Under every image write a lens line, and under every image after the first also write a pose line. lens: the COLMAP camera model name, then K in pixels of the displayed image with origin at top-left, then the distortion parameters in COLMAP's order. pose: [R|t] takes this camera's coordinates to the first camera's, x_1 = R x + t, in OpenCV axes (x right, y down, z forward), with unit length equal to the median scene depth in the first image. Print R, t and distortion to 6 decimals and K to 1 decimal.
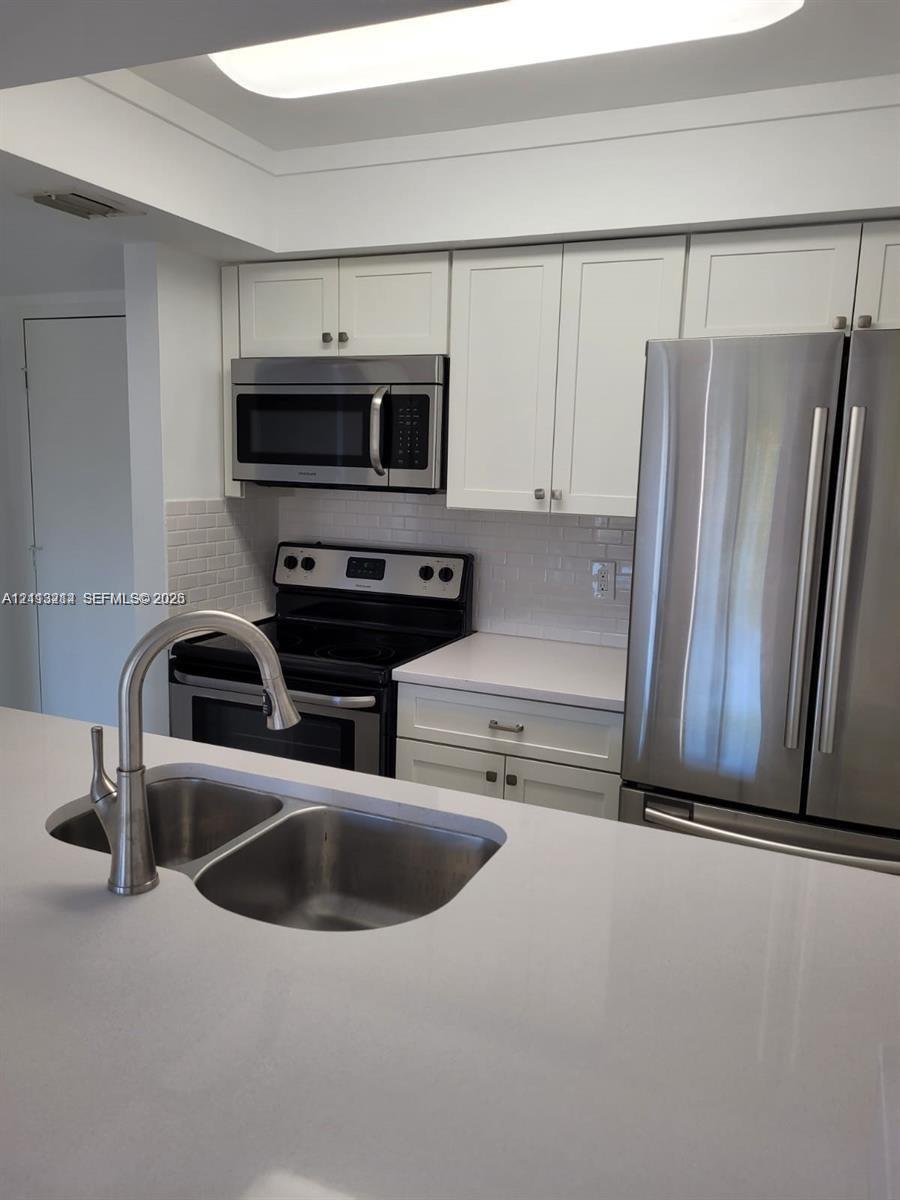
lens RADIAL K [[887.6, 0, 450.0], [0, 887.6, 600.0], [0, 0, 1]] dist [0.026050, 0.001242]
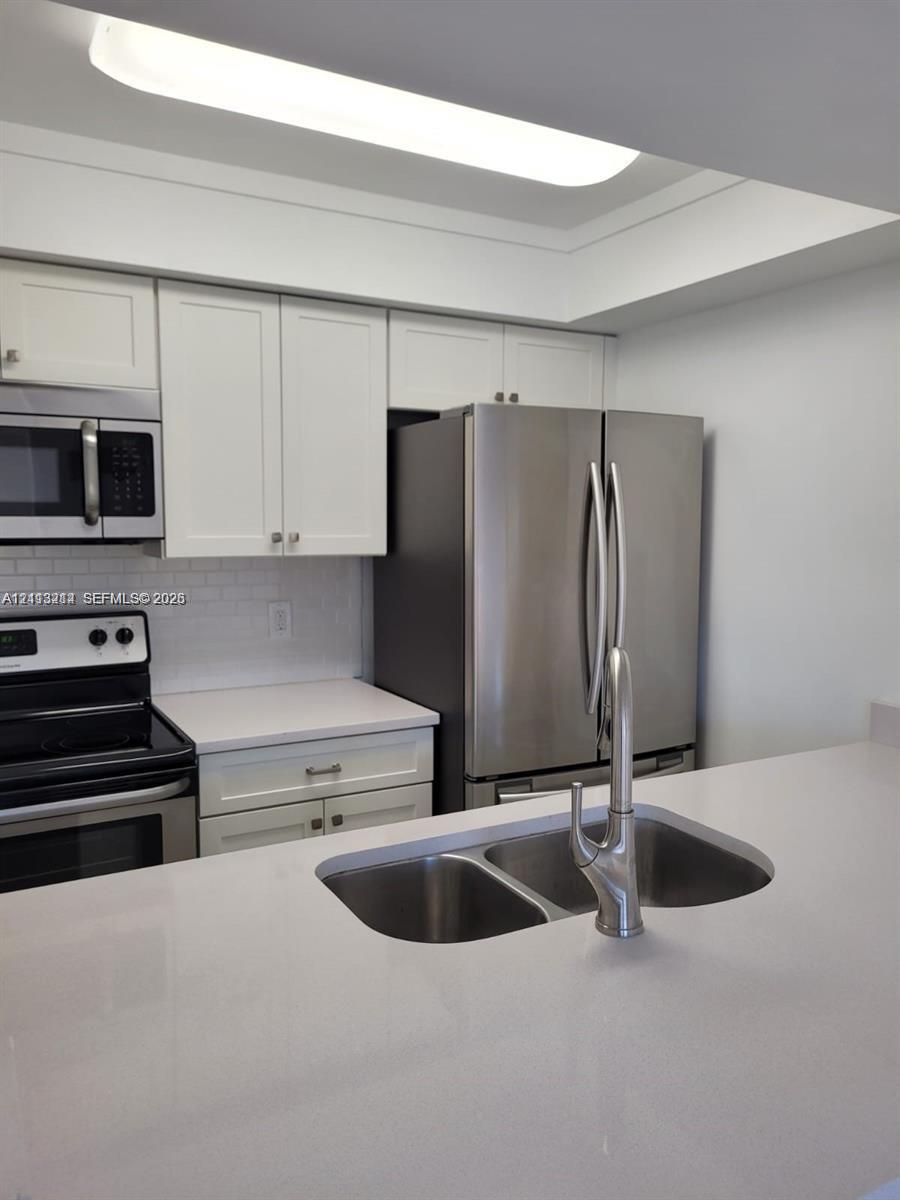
lens RADIAL K [[916.7, 0, 449.3], [0, 916.7, 586.6], [0, 0, 1]] dist [0.041036, -0.003423]
pose [[0.603008, -0.093194, 0.792273, -0.585670], [0.136893, 0.990509, 0.012321, -0.049105], [-0.785902, 0.101027, 0.610042, 0.215283]]
